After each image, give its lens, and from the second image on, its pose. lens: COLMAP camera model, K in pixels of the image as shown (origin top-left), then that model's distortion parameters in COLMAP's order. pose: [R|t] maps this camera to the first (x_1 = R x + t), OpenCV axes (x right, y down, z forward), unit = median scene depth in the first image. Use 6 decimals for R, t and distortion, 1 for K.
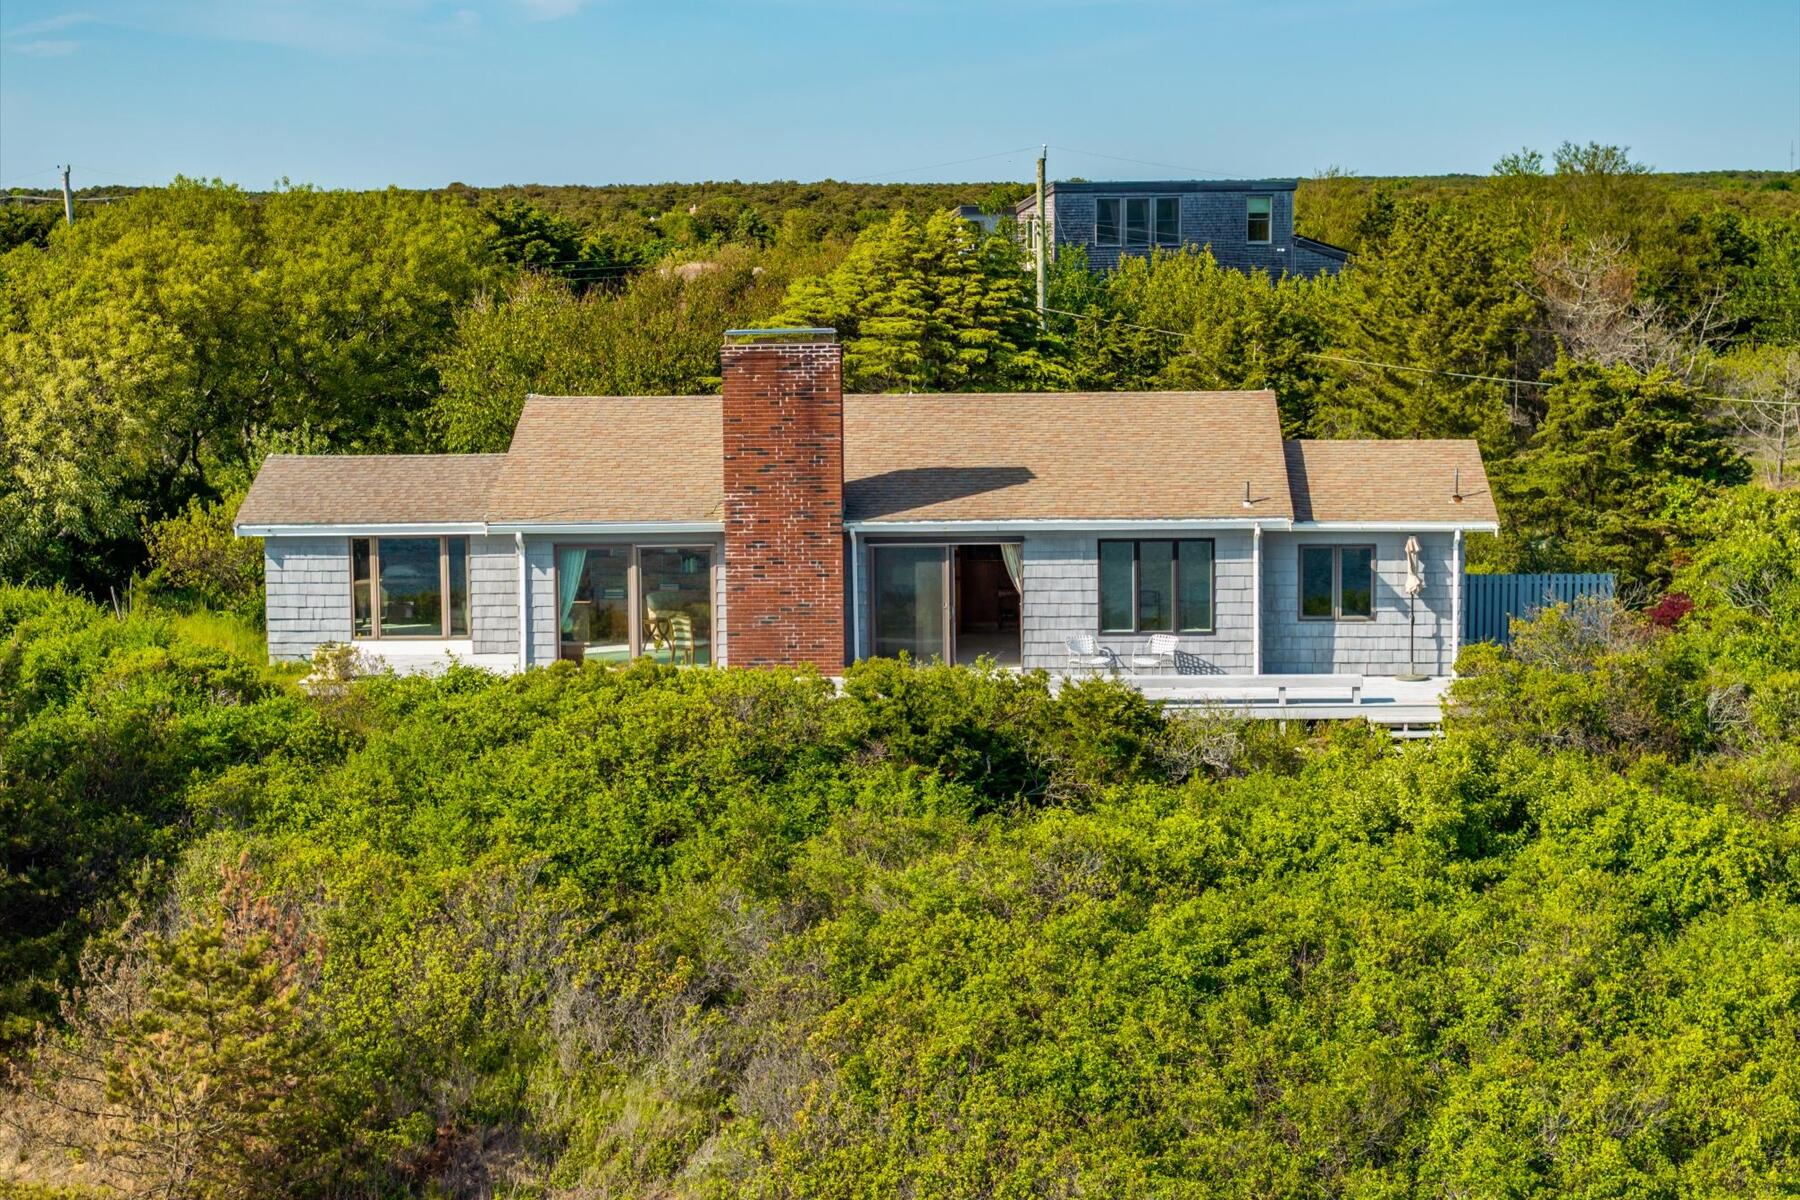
lens RADIAL K [[3777.7, 0, 905.2], [0, 3777.7, 598.3], [0, 0, 1]] dist [0.129194, 0.000000]
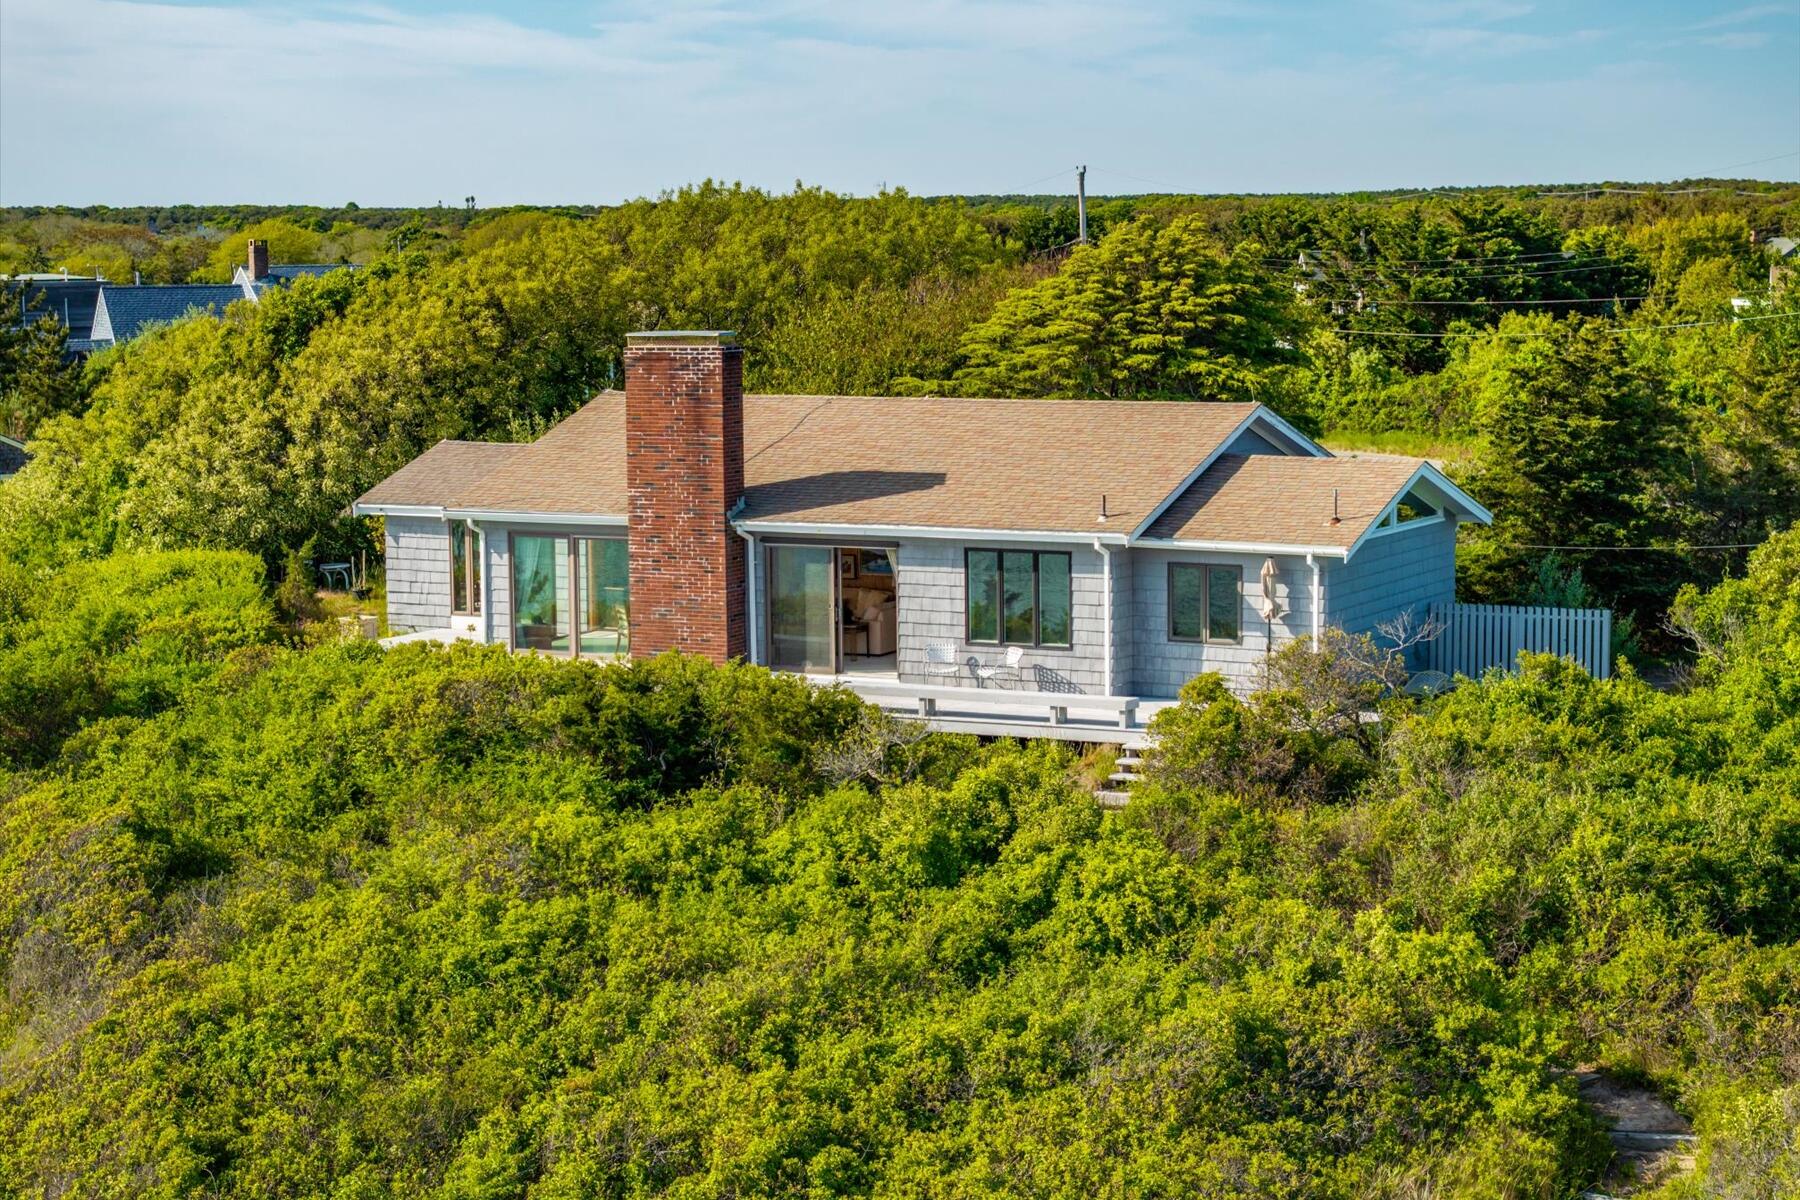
lens RADIAL K [[3777.7, 0, 896.2], [0, 3777.7, 600.0], [0, 0, 1]] dist [0.129194, 0.000000]
pose [[0.899119, 0.047691, -0.435098, 0.466792], [-0.046489, 0.998829, 0.013413, -0.014384], [0.435228, 0.008168, 0.900283, 0.097013]]
